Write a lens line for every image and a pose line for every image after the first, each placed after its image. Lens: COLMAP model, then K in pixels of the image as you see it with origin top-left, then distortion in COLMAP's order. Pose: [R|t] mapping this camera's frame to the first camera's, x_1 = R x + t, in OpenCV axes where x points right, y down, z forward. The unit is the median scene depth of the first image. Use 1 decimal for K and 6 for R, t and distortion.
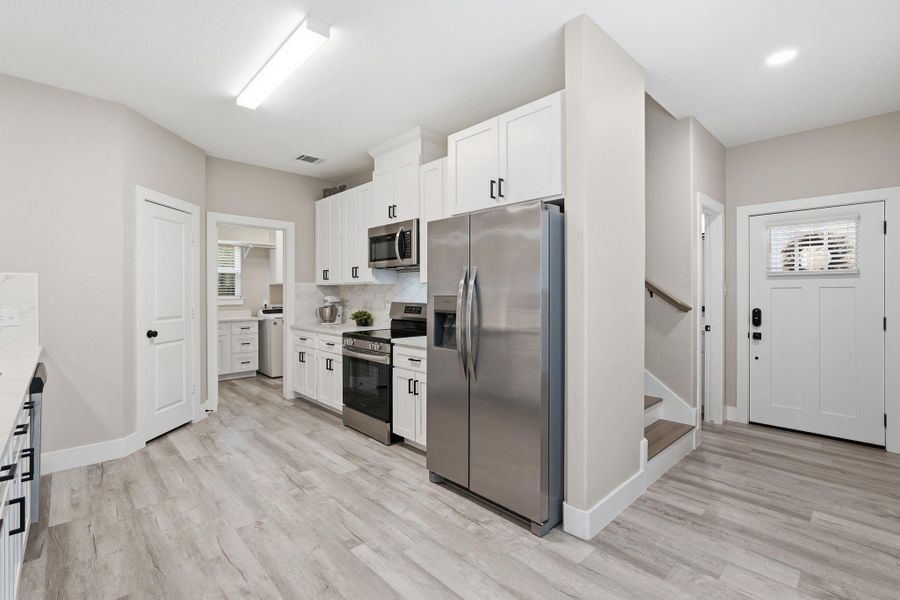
lens RADIAL K [[428.5, 0, 454.2], [0, 428.5, 293.5], [0, 0, 1]] dist [-0.004824, 0.003614]
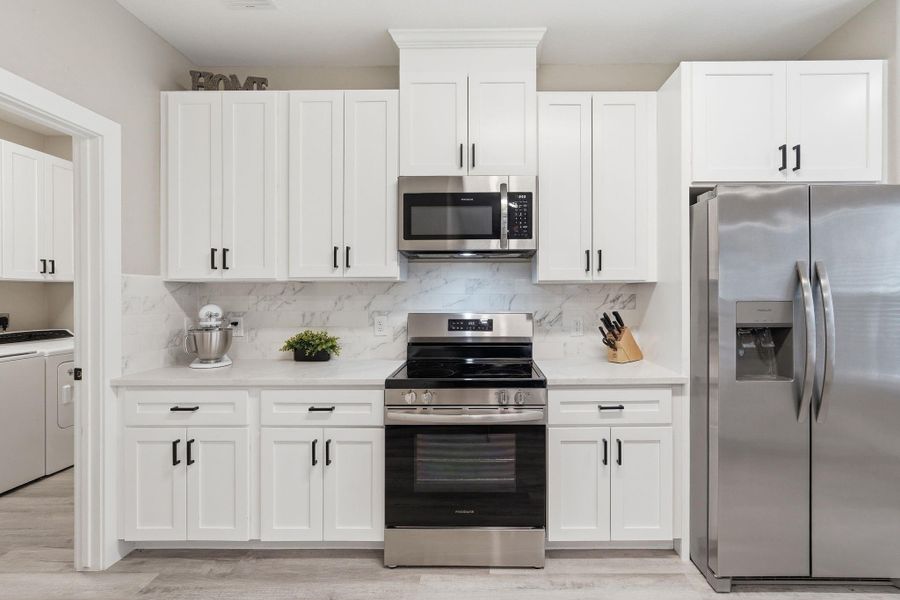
lens RADIAL K [[428.5, 0, 457.1], [0, 428.5, 297.4], [0, 0, 1]] dist [-0.004824, 0.003614]
pose [[0.678495, -0.003811, 0.734595, -0.533594], [0.004102, 0.999991, 0.001398, -0.002137], [-0.734593, 0.002065, 0.678504, 0.579572]]
